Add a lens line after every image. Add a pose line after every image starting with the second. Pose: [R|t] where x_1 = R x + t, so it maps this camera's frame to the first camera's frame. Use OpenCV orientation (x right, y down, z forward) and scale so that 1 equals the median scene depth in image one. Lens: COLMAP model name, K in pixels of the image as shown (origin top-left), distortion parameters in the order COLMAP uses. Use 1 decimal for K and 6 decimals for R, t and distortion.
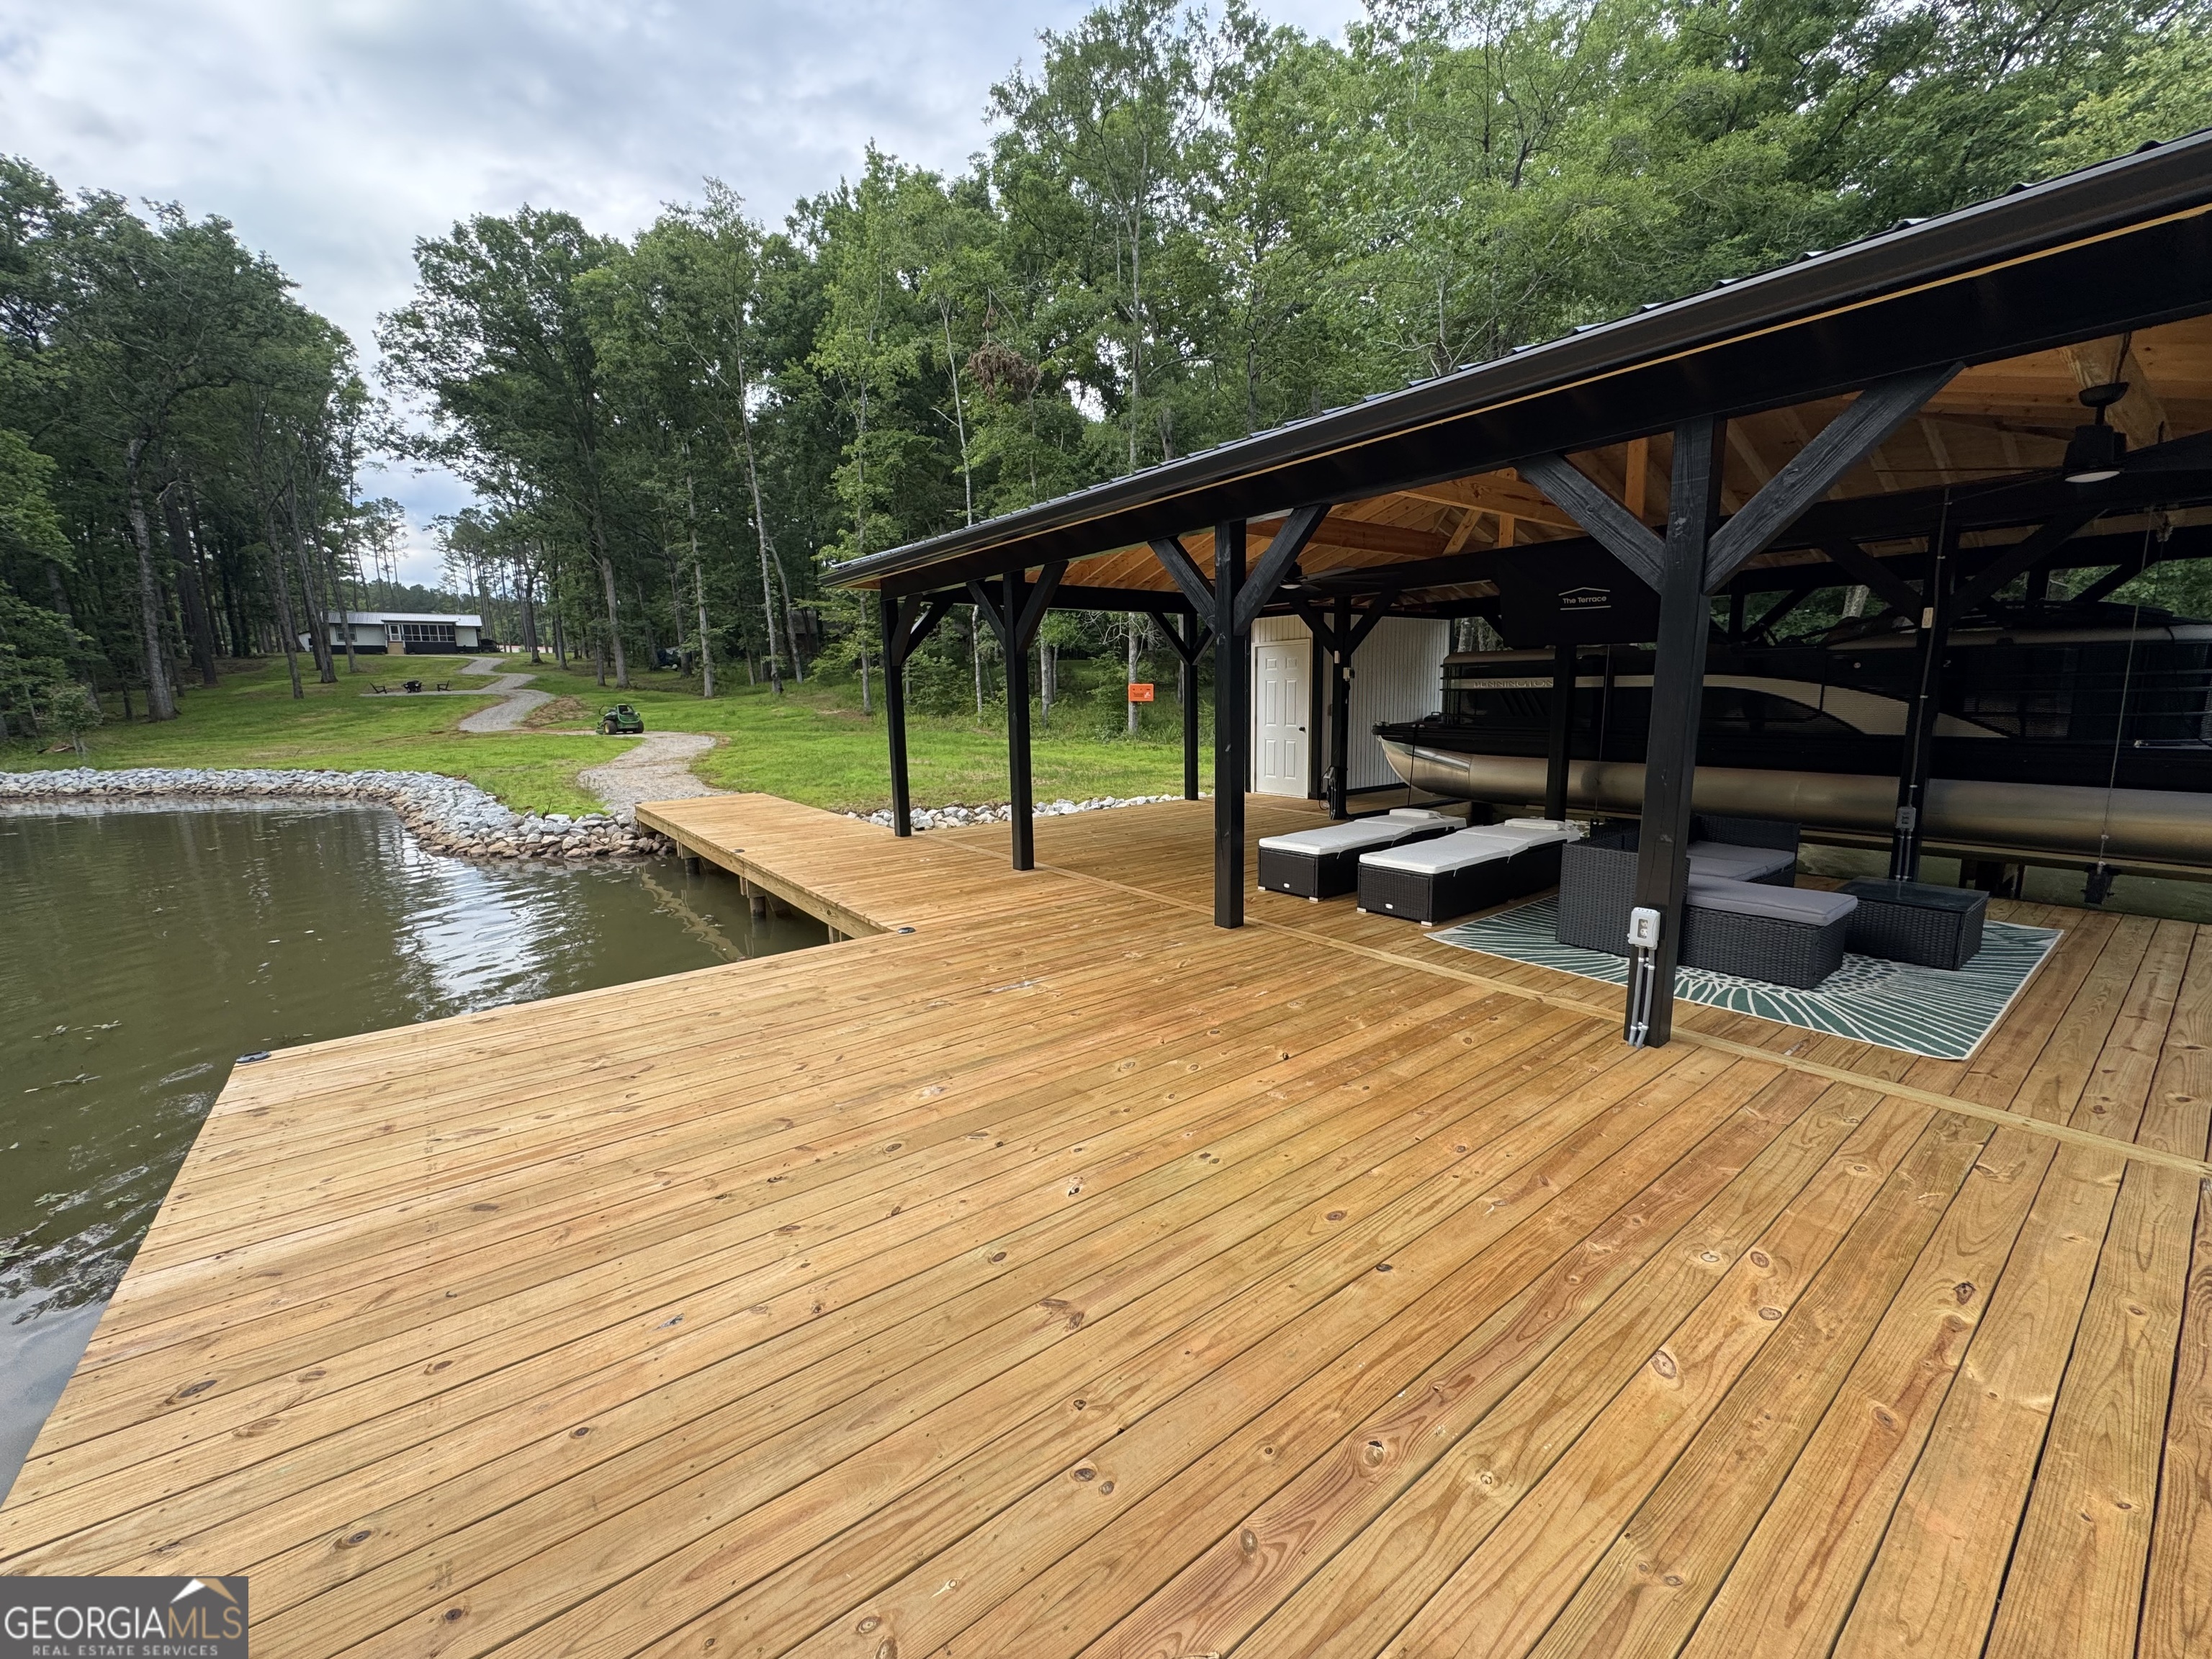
lens RADIAL K [[874.3, 0, 1106.0], [0, 874.3, 829.5], [0, 0, 1]] dist [-0.010040, 0.000521]
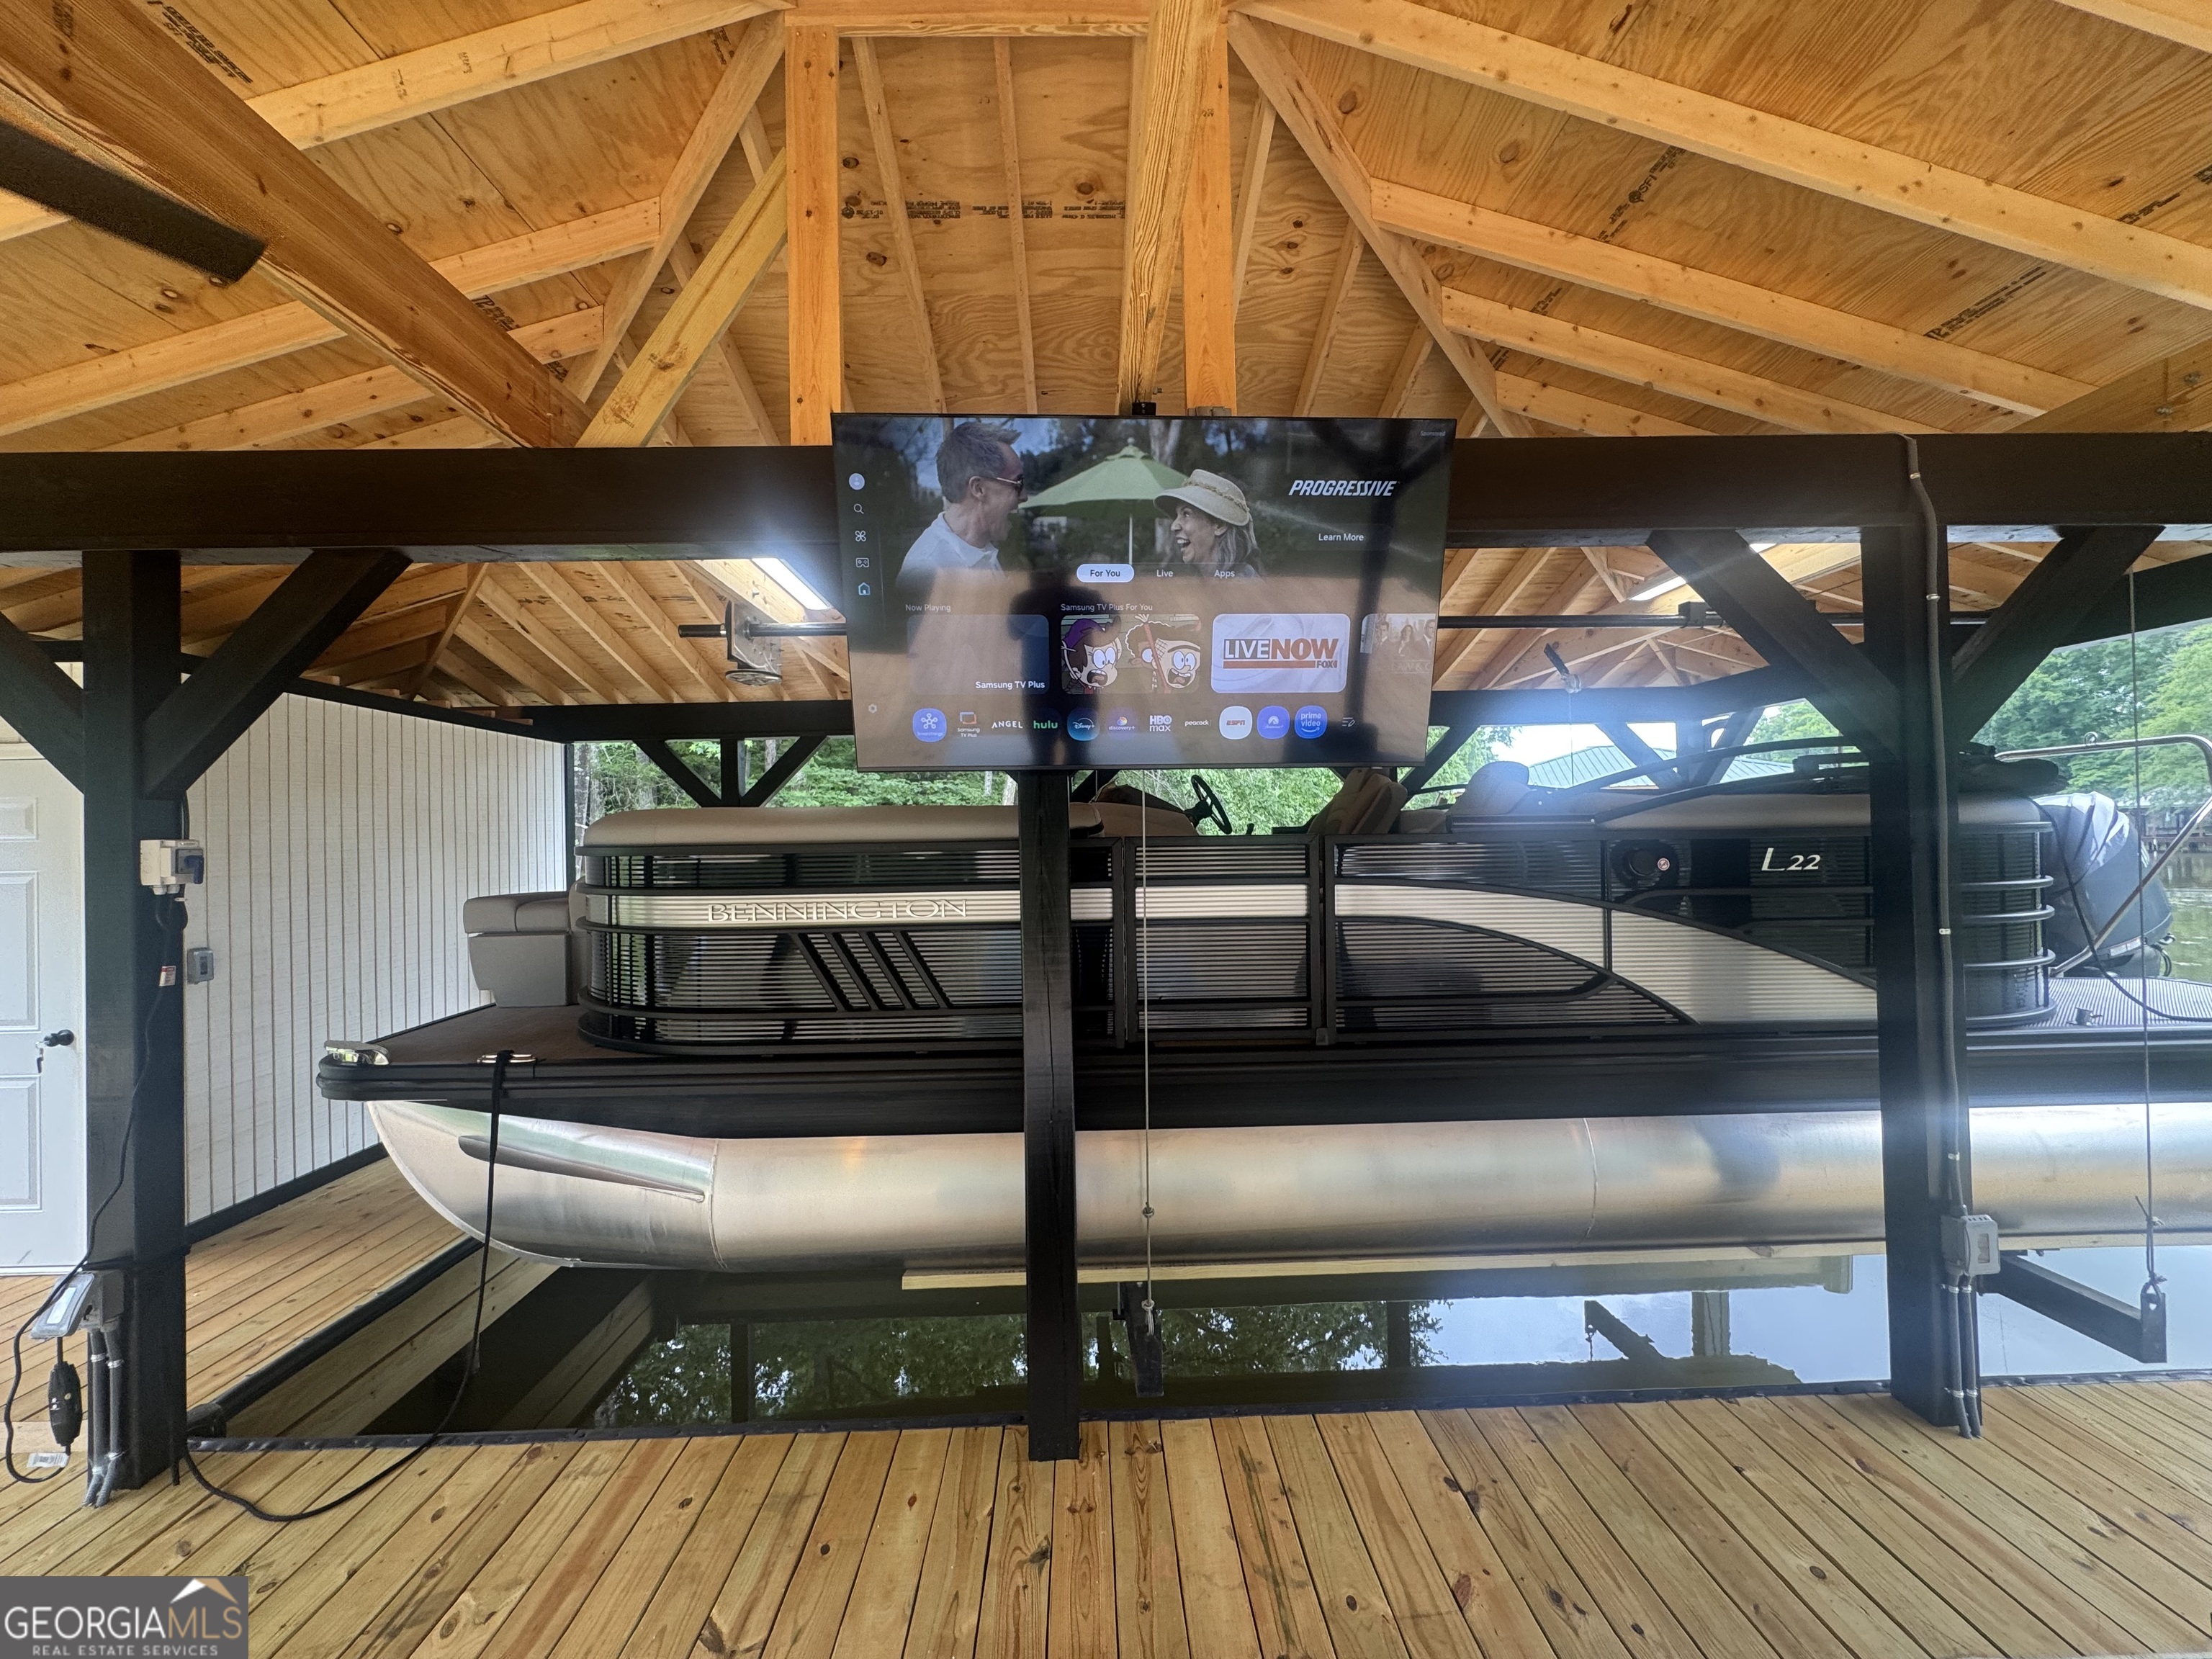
lens RADIAL K [[874.3, 0, 1106.0], [0, 874.3, 829.5], [0, 0, 1]] dist [-0.010040, 0.000521]
pose [[0.585880, 0.015961, 0.810240, 0.539586], [0.121228, 0.986830, -0.107099, -0.300428], [-0.801279, 0.160971, 0.576229, 1.495128]]
